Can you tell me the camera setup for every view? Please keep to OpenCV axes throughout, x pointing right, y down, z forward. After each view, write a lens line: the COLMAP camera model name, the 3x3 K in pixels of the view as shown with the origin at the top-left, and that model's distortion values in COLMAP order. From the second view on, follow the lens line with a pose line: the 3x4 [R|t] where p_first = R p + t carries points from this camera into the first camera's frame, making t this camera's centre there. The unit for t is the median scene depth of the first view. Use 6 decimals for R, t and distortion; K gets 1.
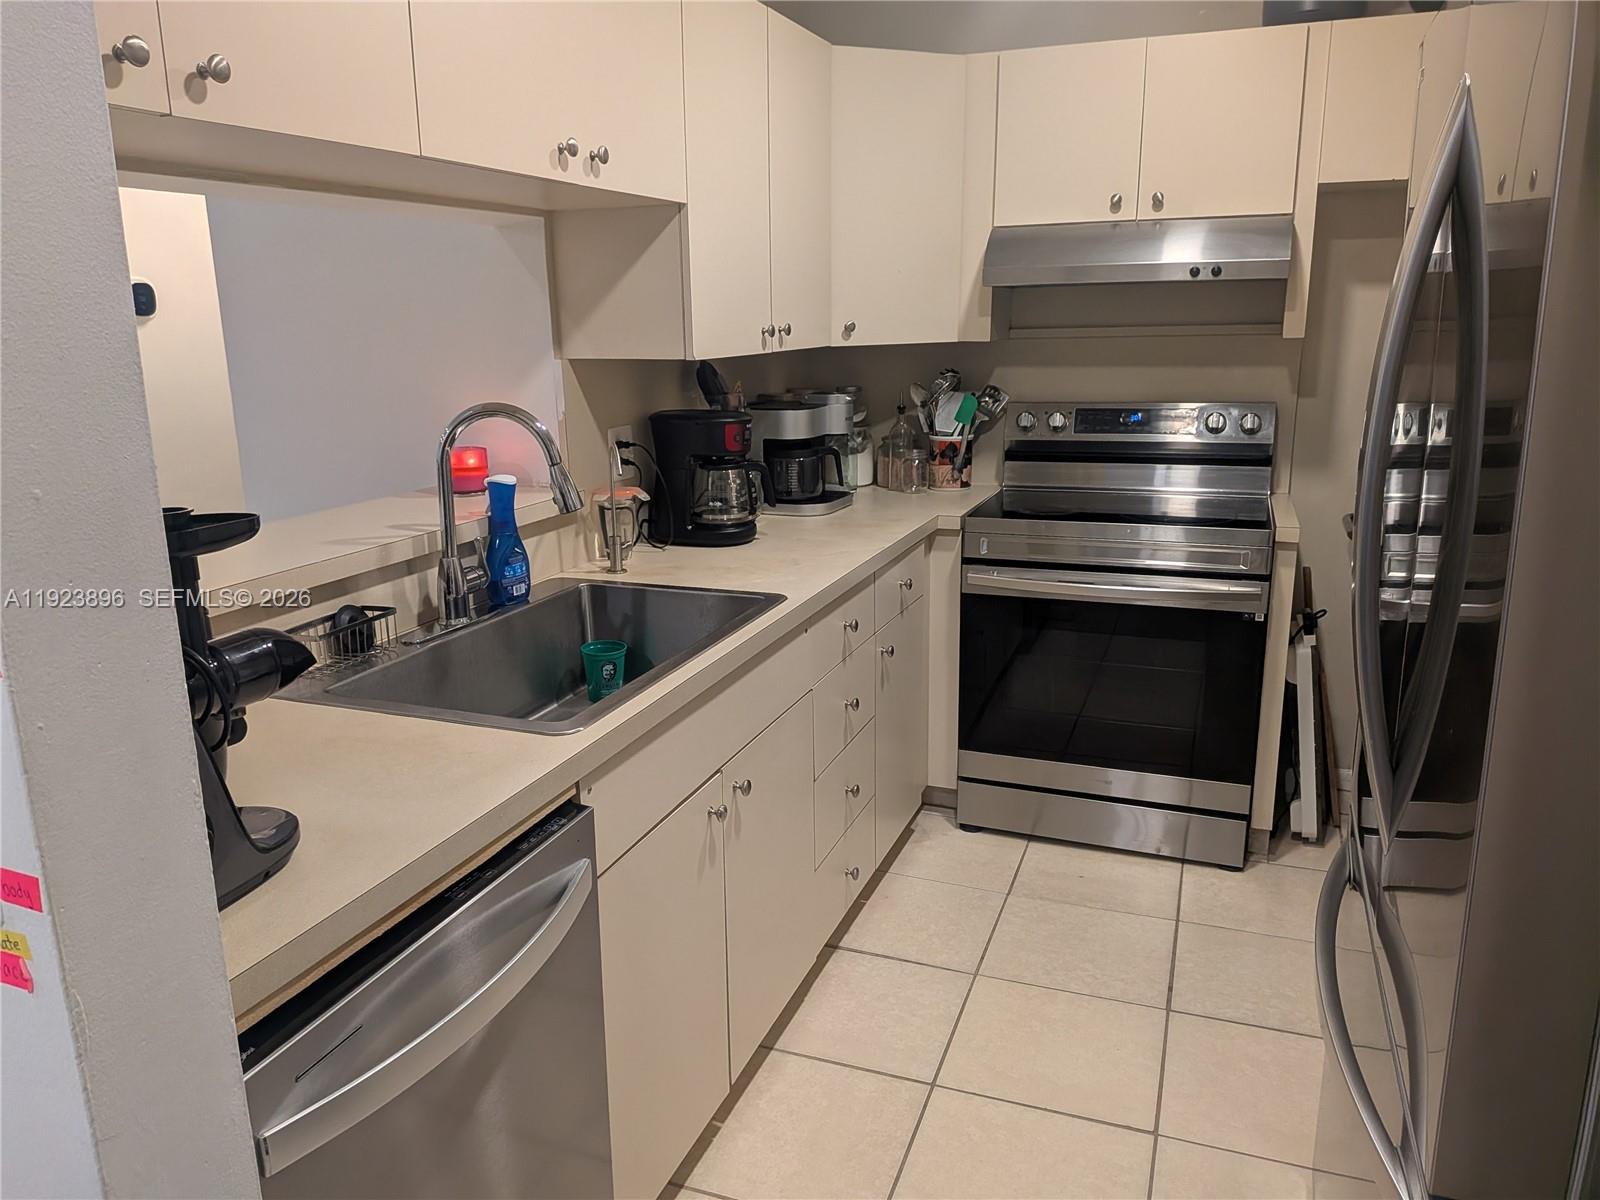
lens RADIAL K [[1153.6, 0, 800.0], [0, 1153.6, 600.0], [0, 0, 1]] dist [0.034619, -0.000199]
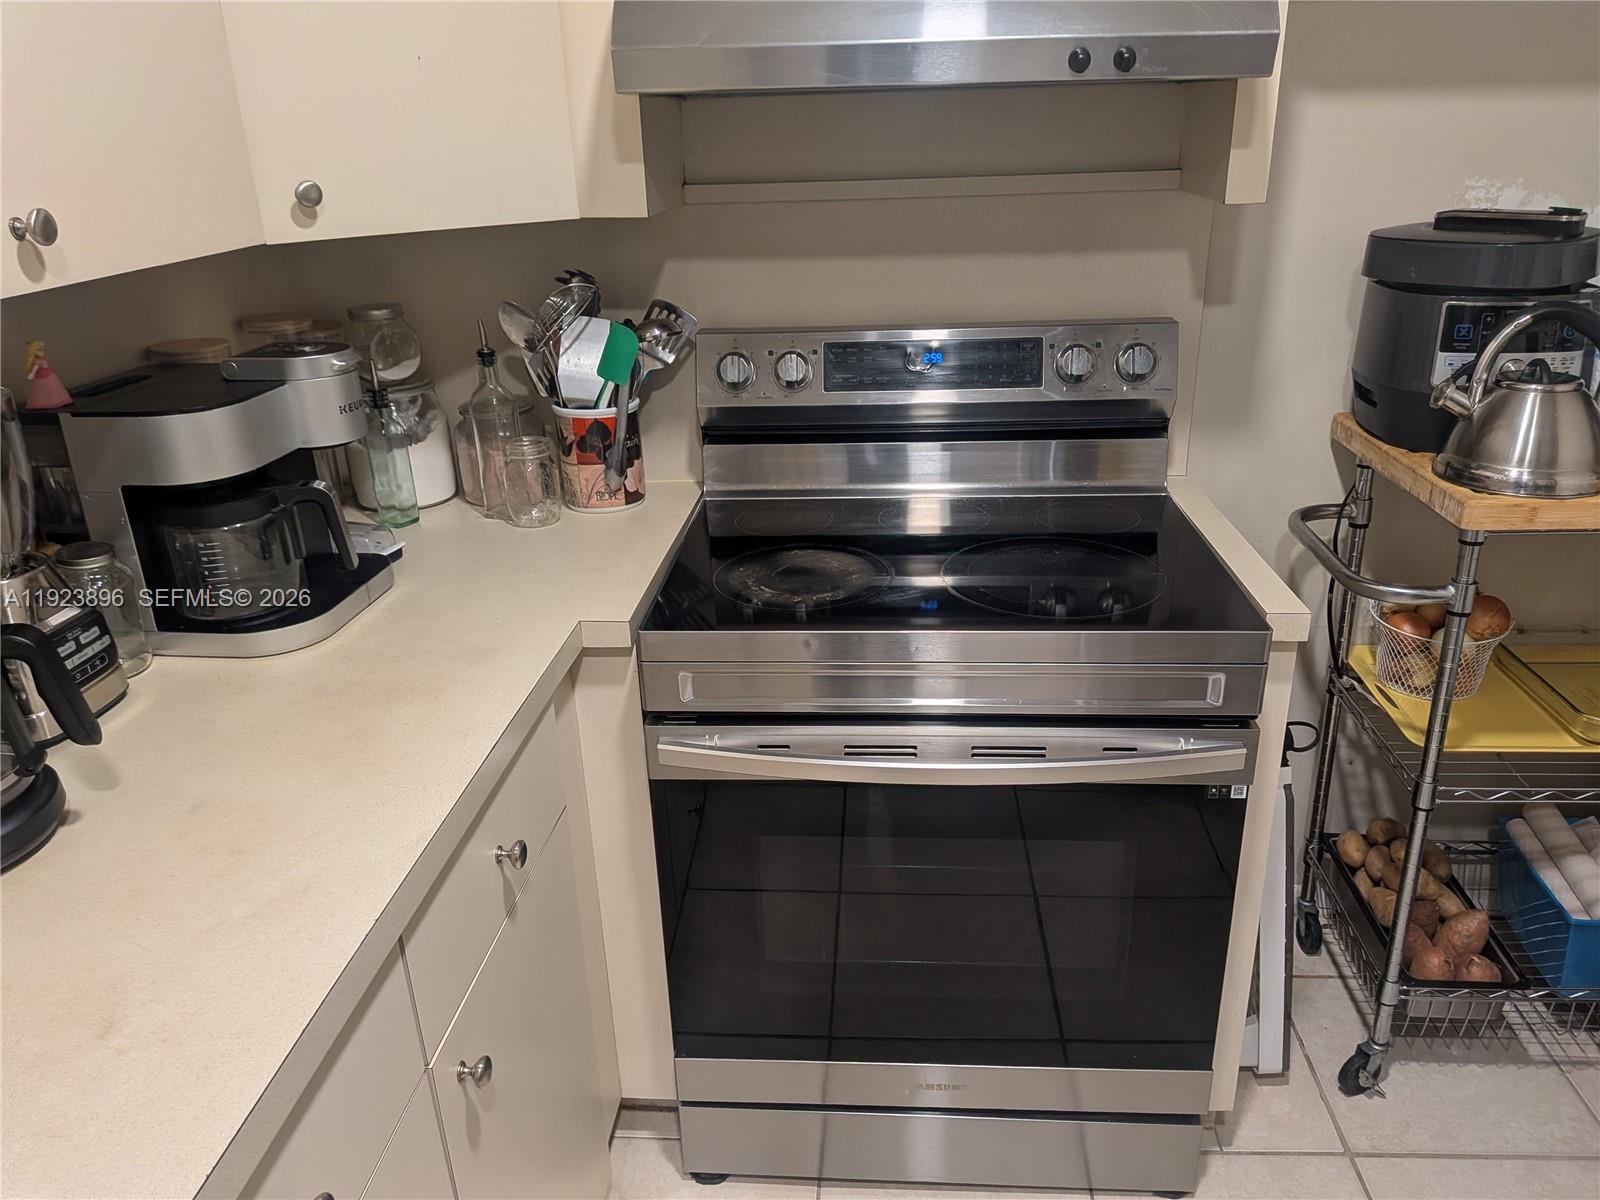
lens RADIAL K [[1110.2, 0, 835.1], [0, 1110.2, 608.2], [0, 0, 1]] dist [0.130092, -0.152632]
pose [[0.951449, -0.128816, 0.279555, 0.082312], [0.082028, 0.981486, 0.173081, -0.132762], [-0.296675, -0.141747, 0.944400, 0.488091]]
